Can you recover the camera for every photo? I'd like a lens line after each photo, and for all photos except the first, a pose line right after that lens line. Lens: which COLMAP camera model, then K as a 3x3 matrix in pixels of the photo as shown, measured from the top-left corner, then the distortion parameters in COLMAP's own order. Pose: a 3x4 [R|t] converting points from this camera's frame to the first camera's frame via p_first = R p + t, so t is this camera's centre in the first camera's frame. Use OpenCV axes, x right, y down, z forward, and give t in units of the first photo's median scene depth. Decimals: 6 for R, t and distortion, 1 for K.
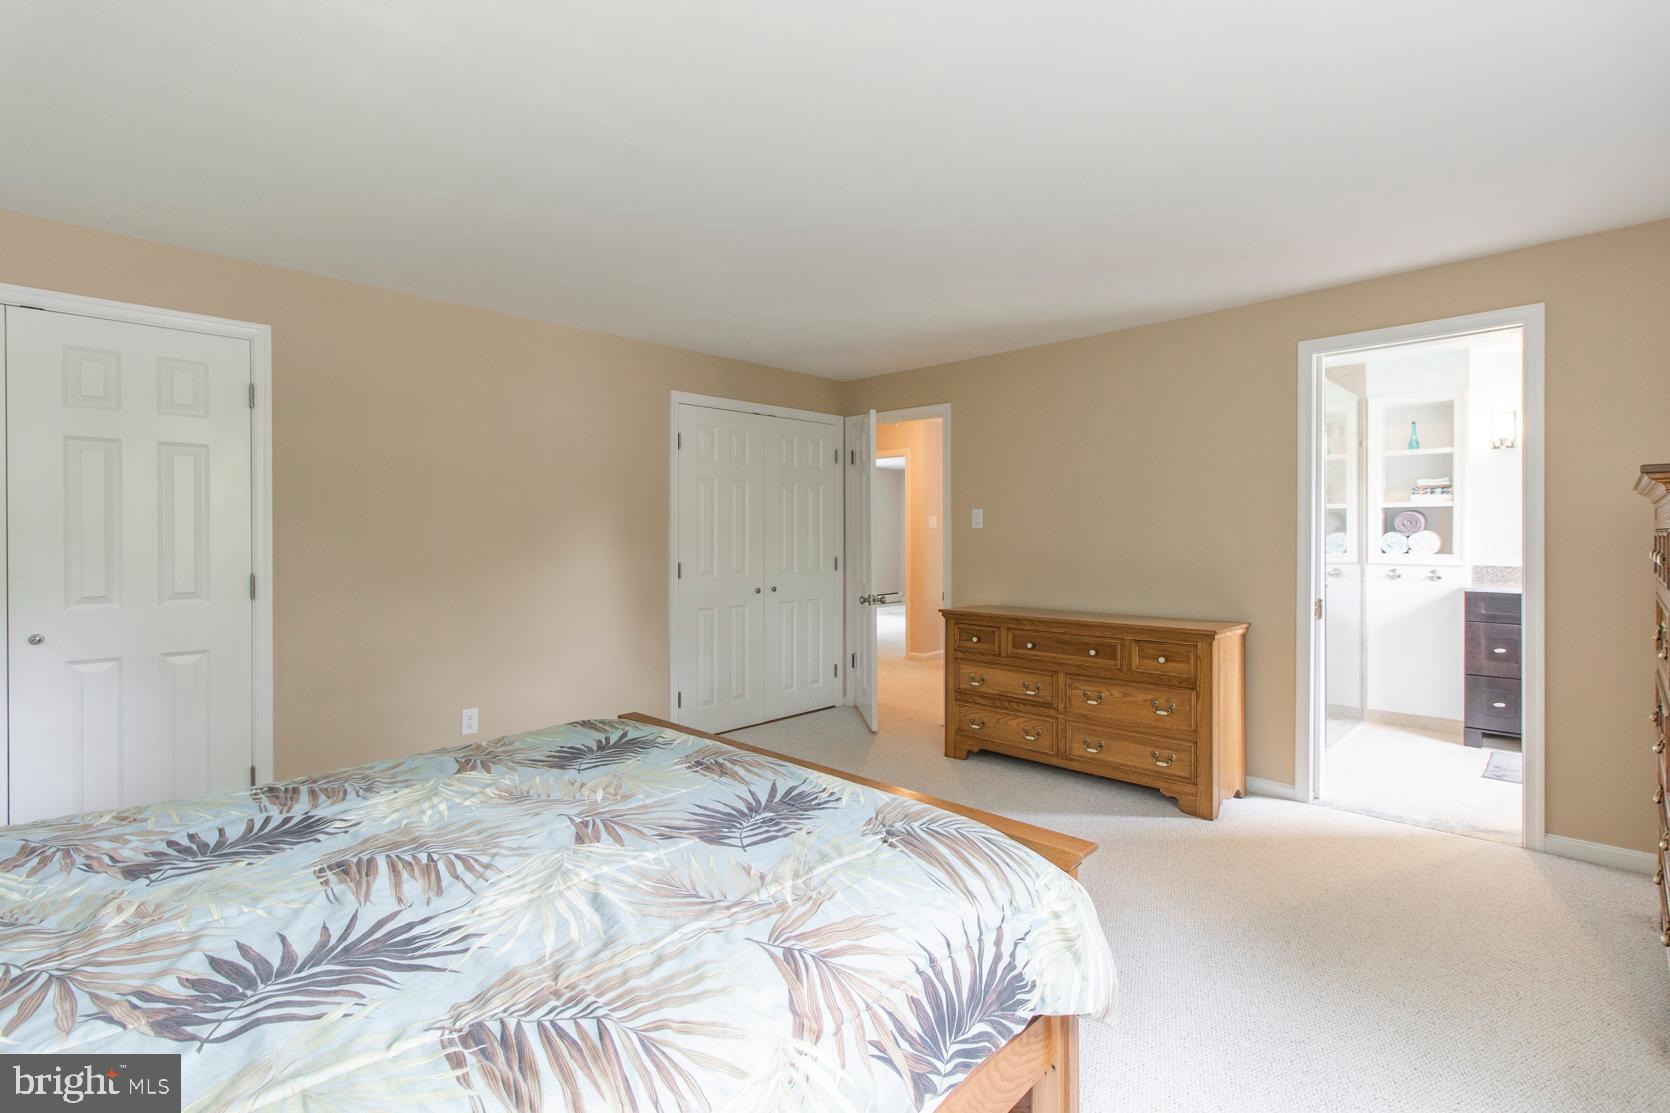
lens RADIAL K [[770.5, 0, 822.4], [0, 770.5, 535.3], [0, 0, 1]] dist [0.000887, 0.000307]
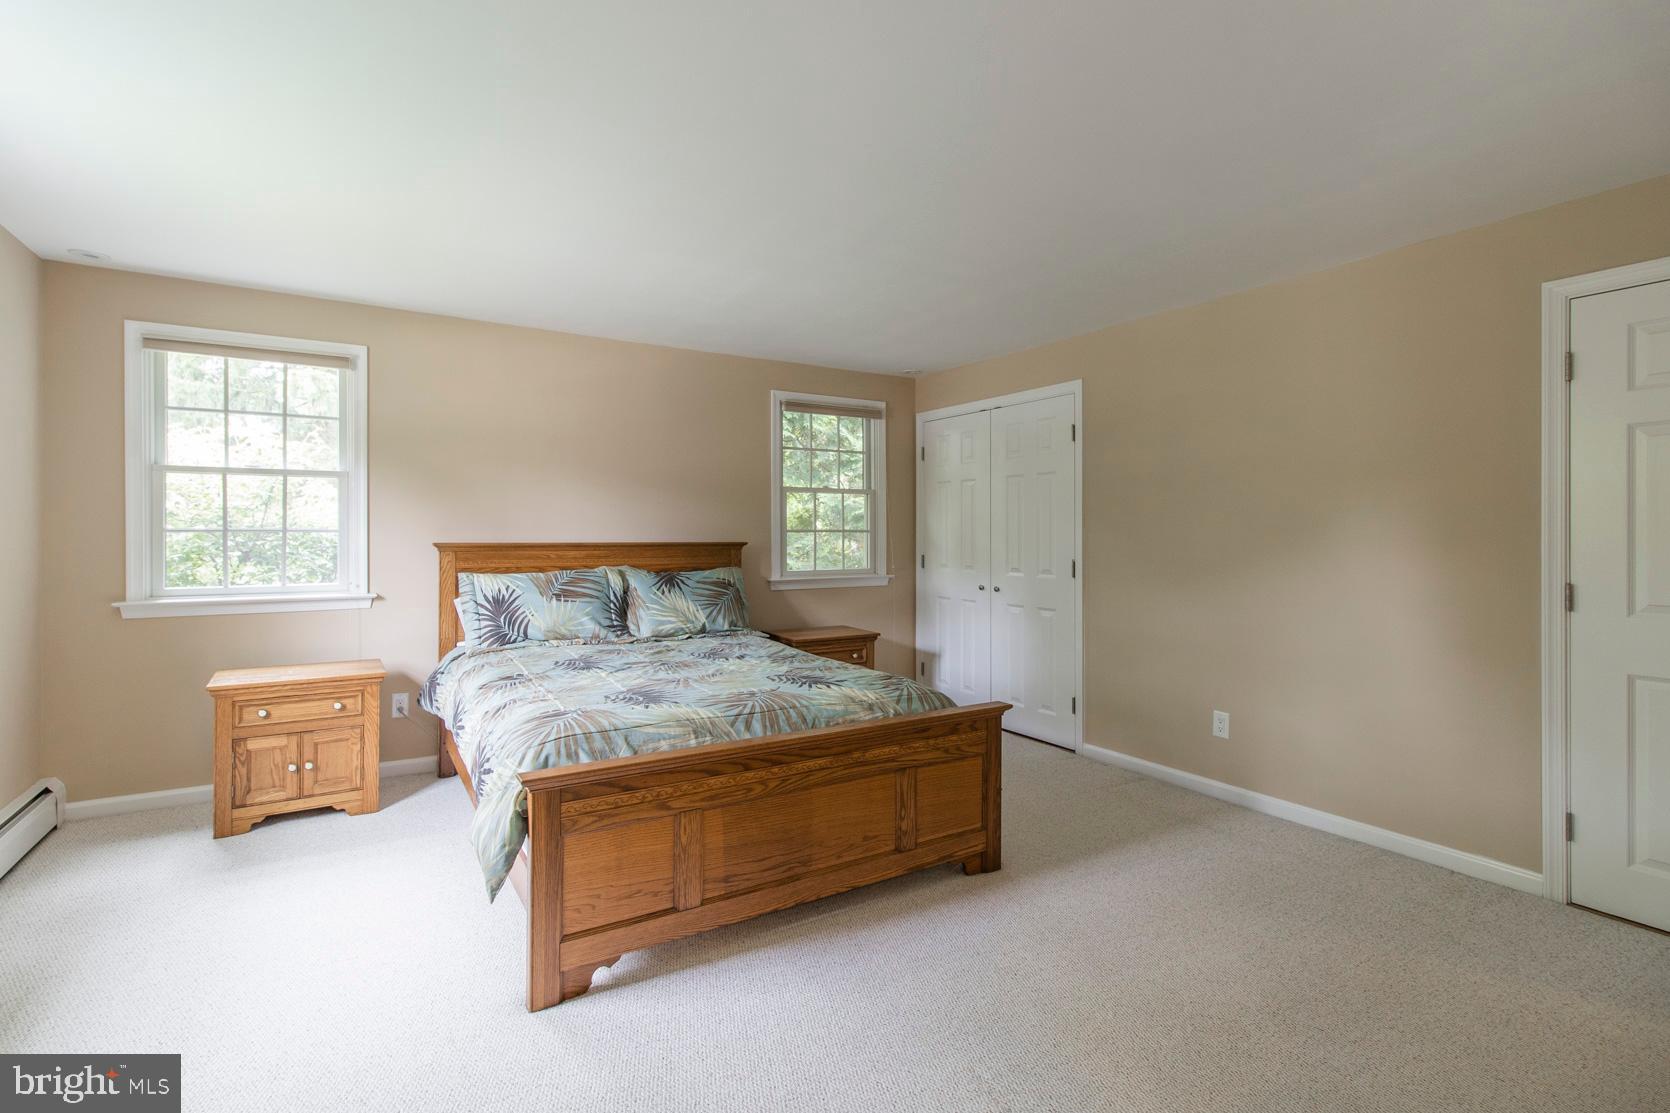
lens RADIAL K [[770.5, 0, 822.4], [0, 770.5, 535.3], [0, 0, 1]] dist [0.000887, 0.000307]
pose [[-0.242683, -0.002120, -0.970103, 0.723428], [-0.008281, 0.999966, -0.000113, 0.009418], [0.970070, 0.008006, -0.242692, 0.887603]]
